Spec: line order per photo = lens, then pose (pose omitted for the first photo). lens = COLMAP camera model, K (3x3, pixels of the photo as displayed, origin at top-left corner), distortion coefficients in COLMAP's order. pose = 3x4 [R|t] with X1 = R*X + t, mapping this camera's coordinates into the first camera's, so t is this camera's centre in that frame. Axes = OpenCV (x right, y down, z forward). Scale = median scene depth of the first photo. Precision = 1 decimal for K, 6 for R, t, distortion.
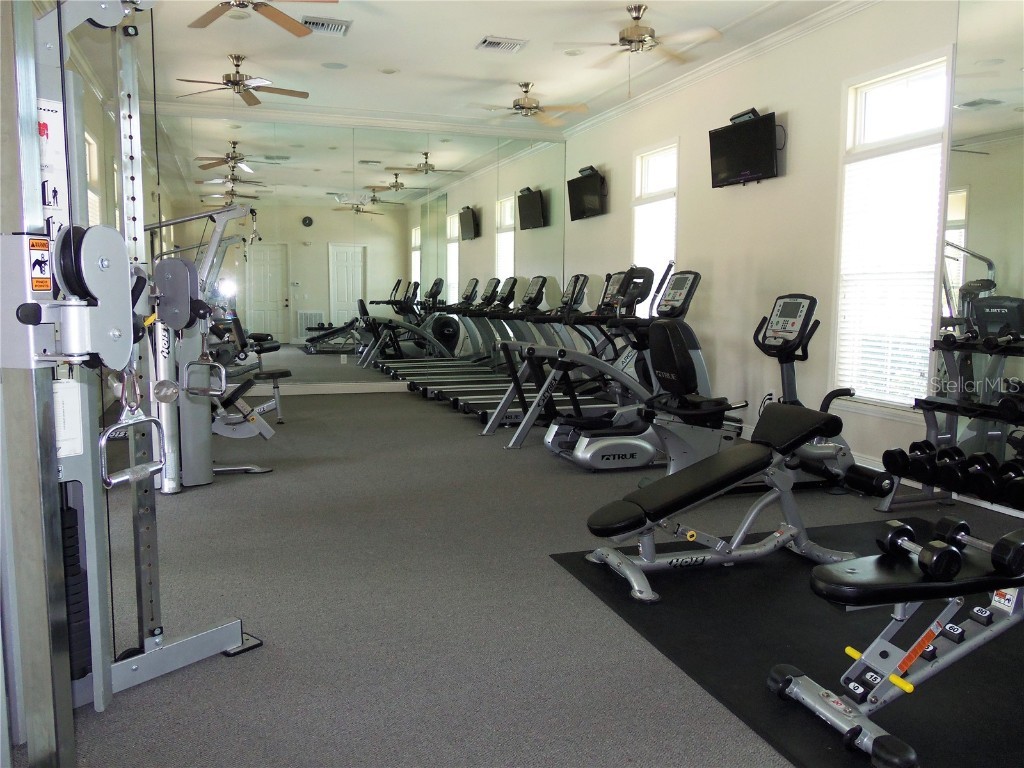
lens RADIAL K [[802.8, 0, 503.9], [0, 802.8, 385.9], [0, 0, 1]] dist [-0.062853, 0.063987]
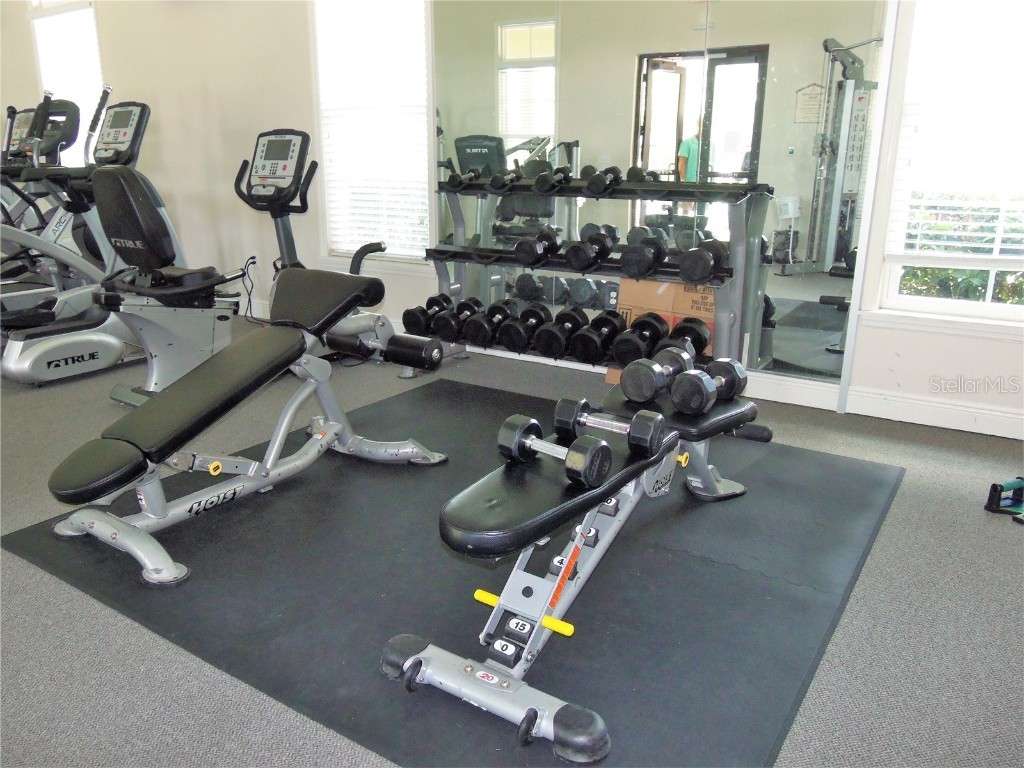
lens RADIAL K [[802.8, 0, 503.9], [0, 802.8, 385.9], [0, 0, 1]] dist [-0.062853, 0.063987]
pose [[0.785465, -0.175864, 0.593394, 0.020662], [0.071962, 0.978227, 0.194662, -0.002336], [-0.614708, -0.110198, 0.781019, 0.213646]]
